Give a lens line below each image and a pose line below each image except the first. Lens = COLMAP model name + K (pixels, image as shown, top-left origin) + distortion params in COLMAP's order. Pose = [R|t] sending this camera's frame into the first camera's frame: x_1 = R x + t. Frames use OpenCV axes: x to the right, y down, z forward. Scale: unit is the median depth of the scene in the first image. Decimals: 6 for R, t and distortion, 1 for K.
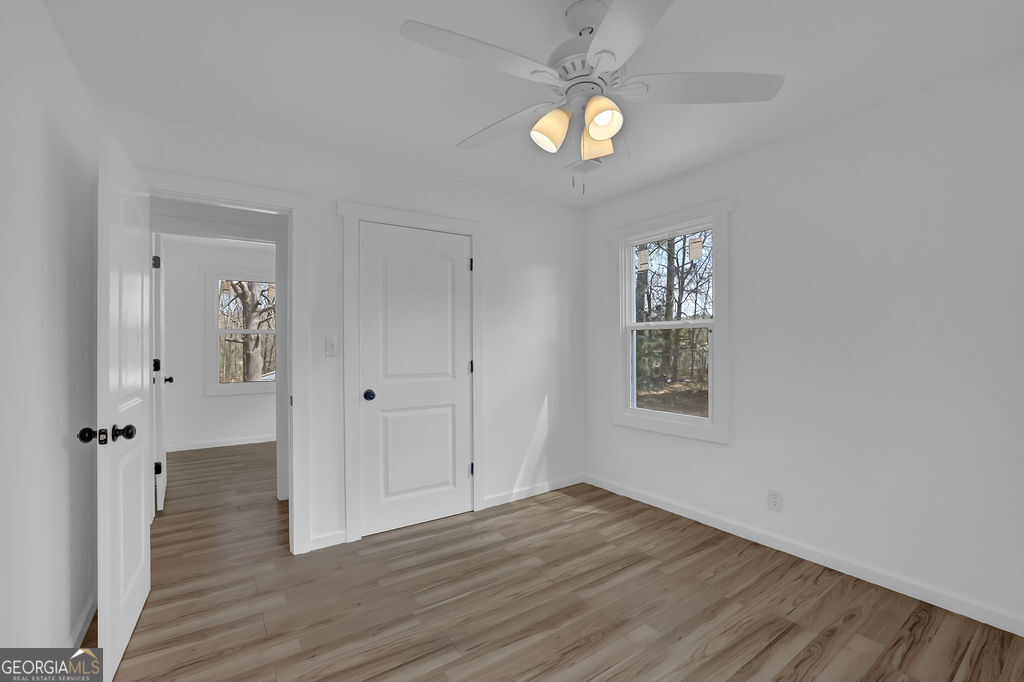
lens RADIAL K [[439.9, 0, 517.5], [0, 439.9, 341.1], [0, 0, 1]] dist [-0.019794, 0.003824]
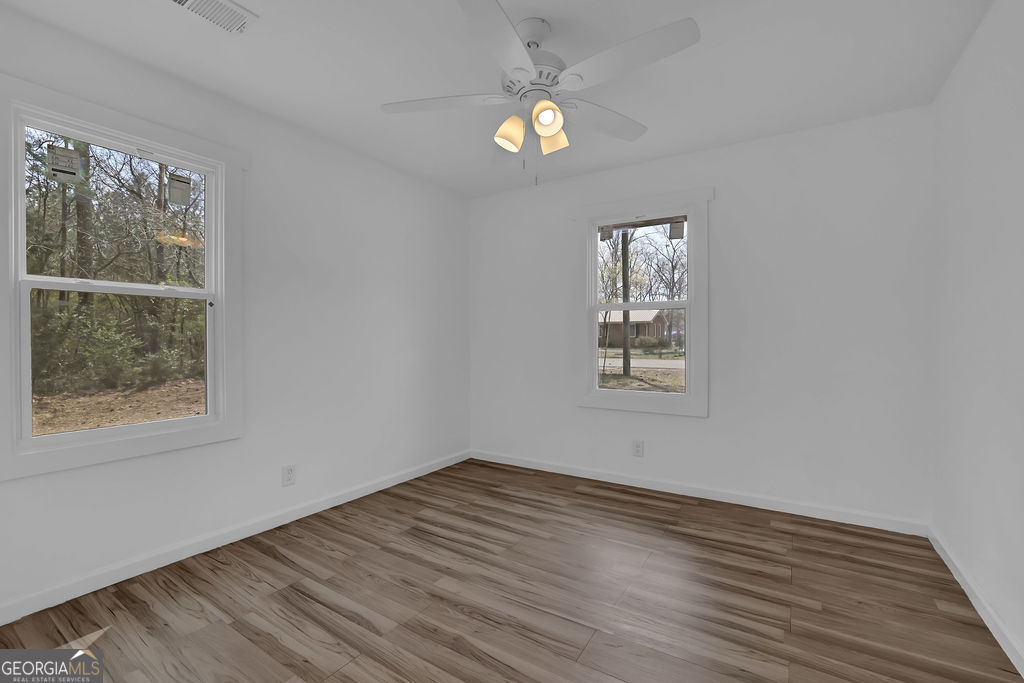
lens RADIAL K [[439.9, 0, 495.1], [0, 439.9, 334.9], [0, 0, 1]] dist [-0.019794, 0.003824]
pose [[-0.346093, 0.012954, 0.938111, -0.589110], [-0.012489, 0.999752, -0.018412, 0.046940], [-0.938117, -0.018088, -0.345846, 0.955681]]
